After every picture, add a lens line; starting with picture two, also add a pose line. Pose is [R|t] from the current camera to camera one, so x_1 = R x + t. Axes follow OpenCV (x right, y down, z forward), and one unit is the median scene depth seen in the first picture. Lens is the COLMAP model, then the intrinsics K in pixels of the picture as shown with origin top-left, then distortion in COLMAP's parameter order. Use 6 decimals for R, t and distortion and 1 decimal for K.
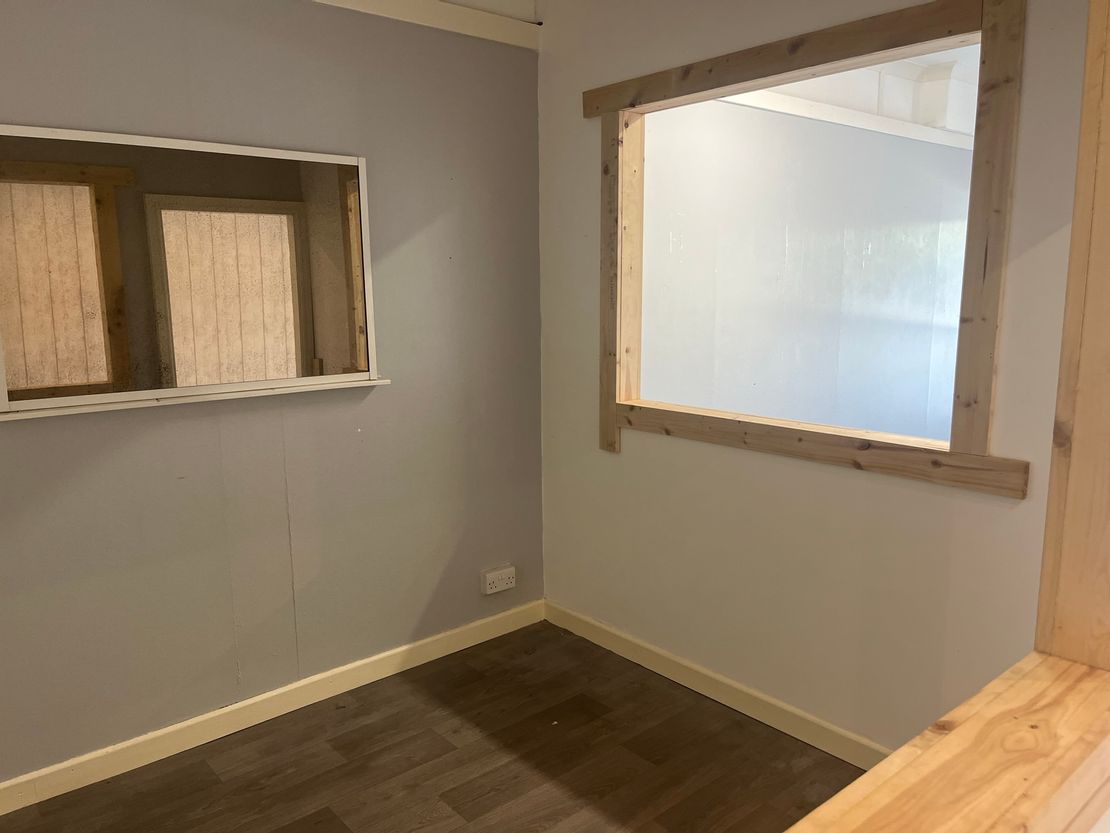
lens RADIAL K [[840.4, 0, 552.9], [0, 840.4, 421.1], [0, 0, 1]] dist [0.039106, -0.050266]
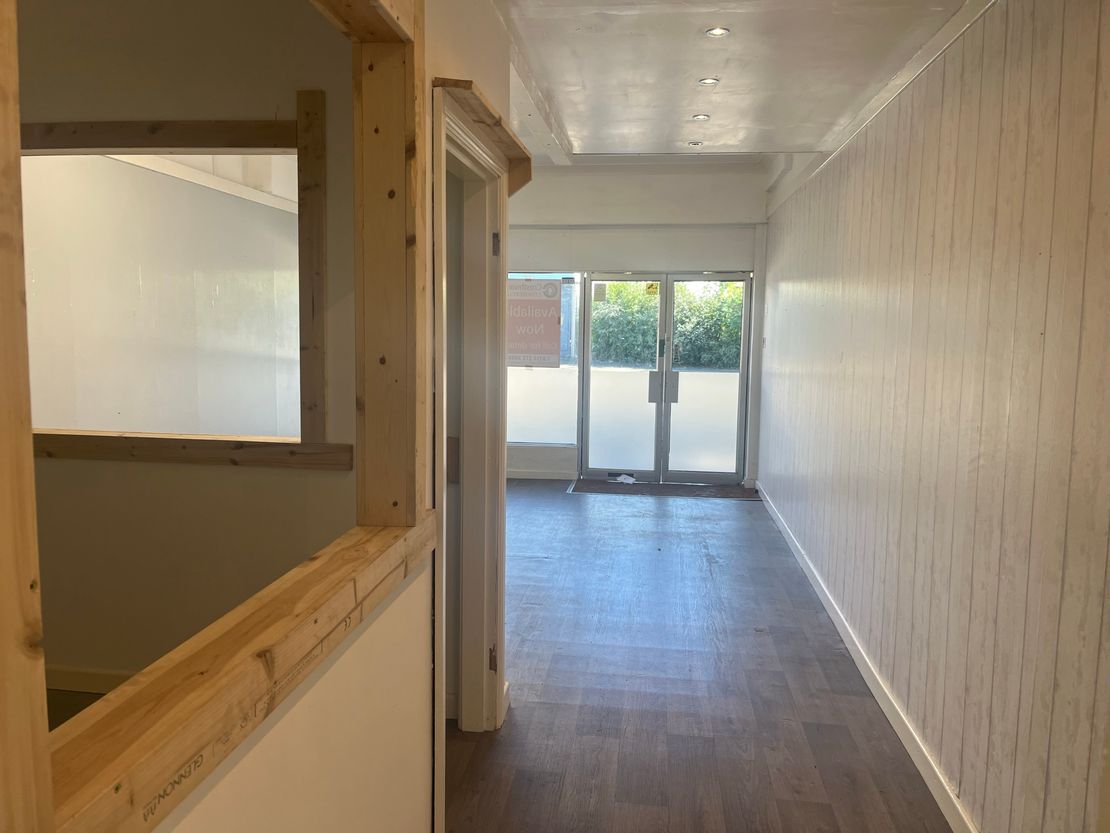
lens RADIAL K [[840.4, 0, 555.4], [0, 840.4, 414.7], [0, 0, 1]] dist [0.039106, -0.050266]
pose [[0.735610, -0.054035, 0.675247, -0.140627], [0.088456, 0.995941, -0.016666, 0.045870], [-0.671606, 0.071989, 0.737403, -0.274906]]
